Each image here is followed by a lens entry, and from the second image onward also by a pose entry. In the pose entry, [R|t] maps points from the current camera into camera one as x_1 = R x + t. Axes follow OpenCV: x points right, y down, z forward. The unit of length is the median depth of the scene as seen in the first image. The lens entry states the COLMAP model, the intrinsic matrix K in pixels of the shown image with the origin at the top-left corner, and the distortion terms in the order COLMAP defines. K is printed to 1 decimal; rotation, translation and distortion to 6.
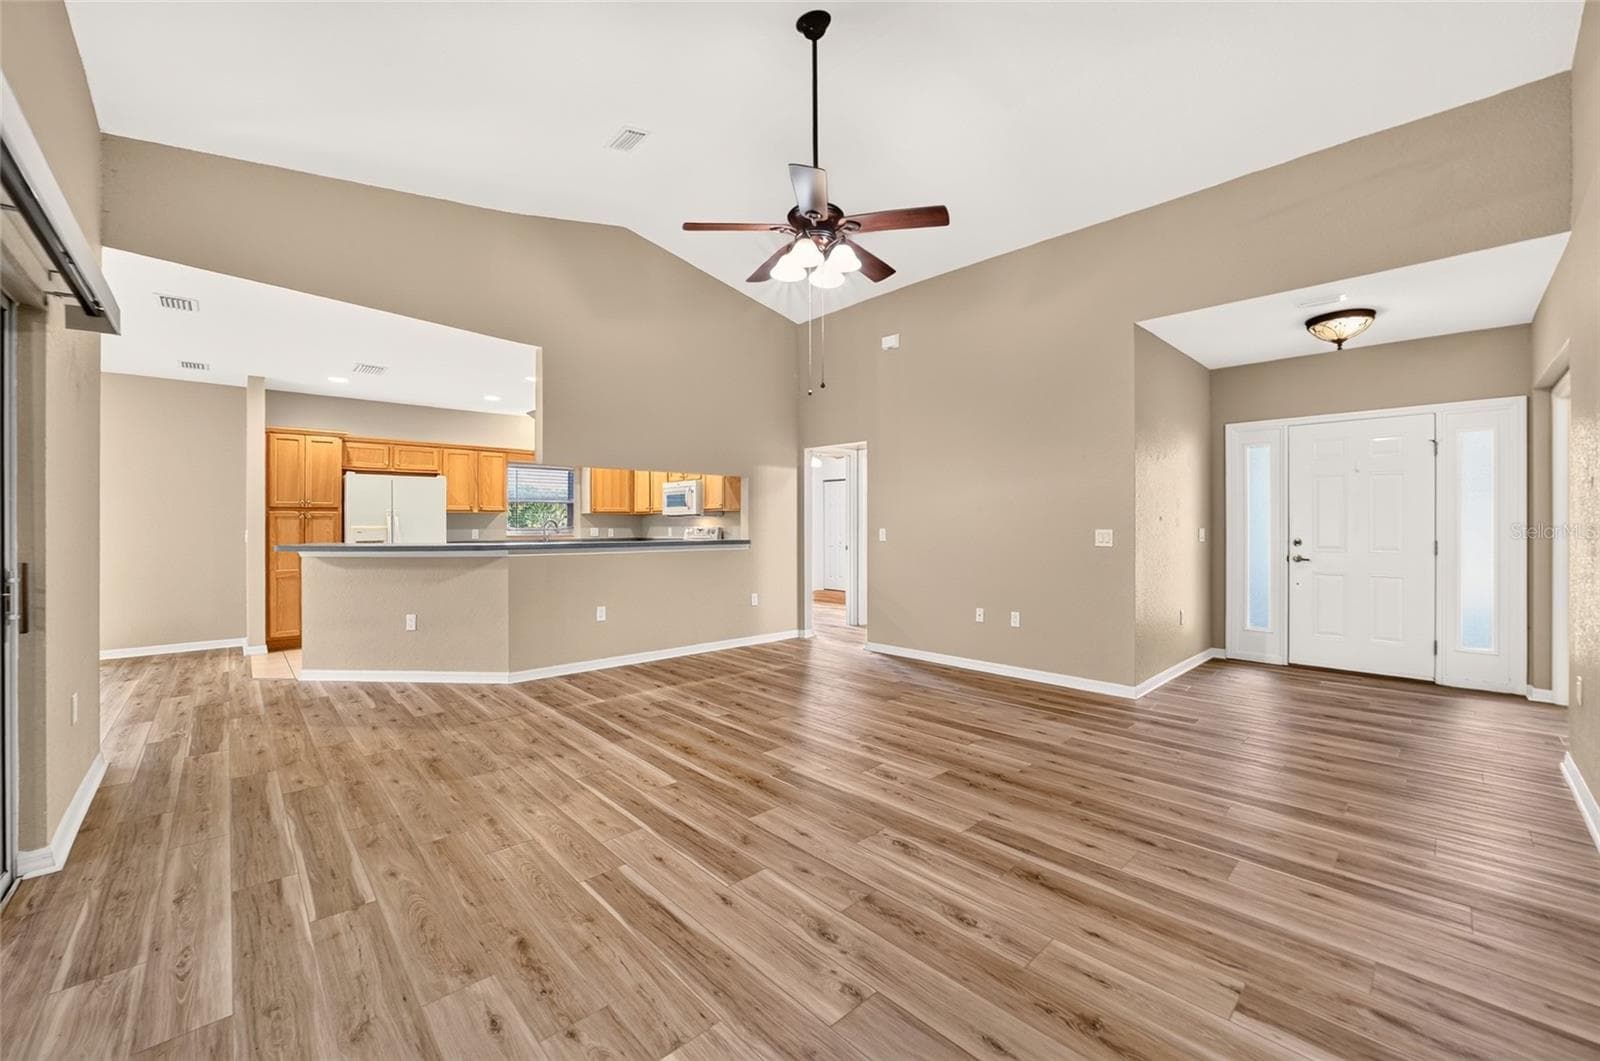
lens RADIAL K [[623.9, 0, 800.1], [0, 623.9, 524.7], [0, 0, 1]] dist [-0.033892, 0.006772]
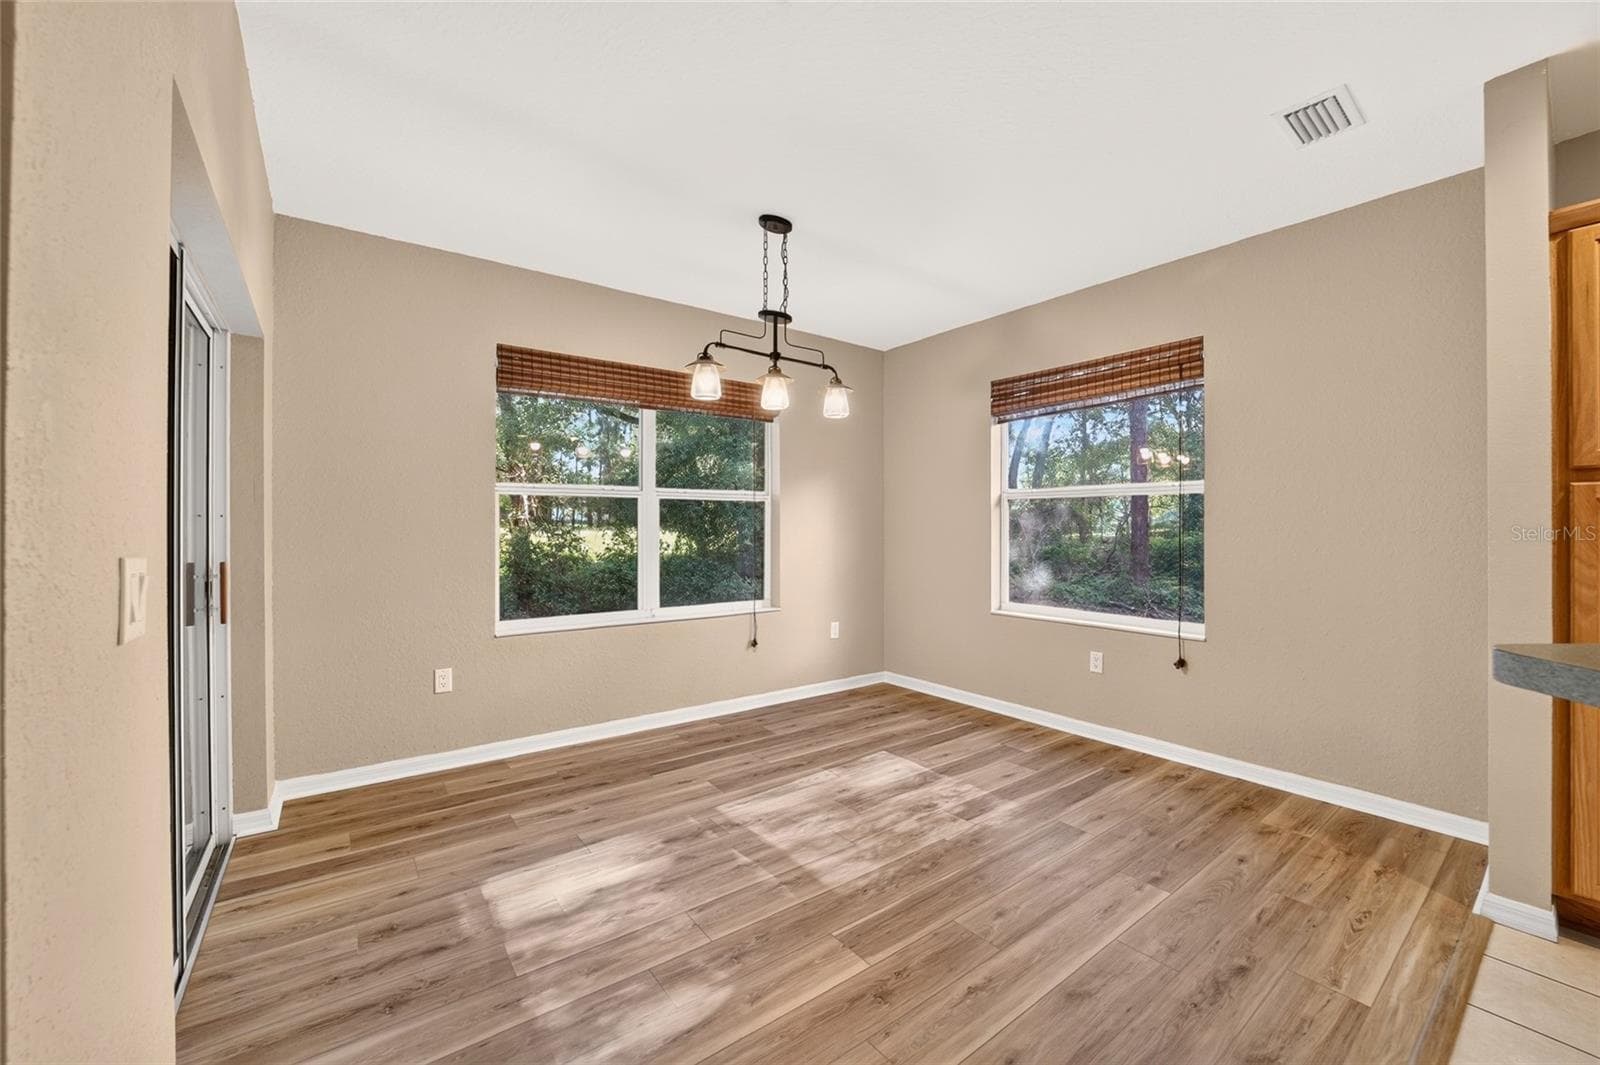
lens RADIAL K [[623.9, 0, 800.1], [0, 623.9, 526.7], [0, 0, 1]] dist [-0.033892, 0.006772]
pose [[-0.106514, -0.000582, -0.994311, -0.963082], [-0.002004, 0.999998, -0.000371, -0.000306], [0.994309, 0.001953, -0.106515, 1.189832]]
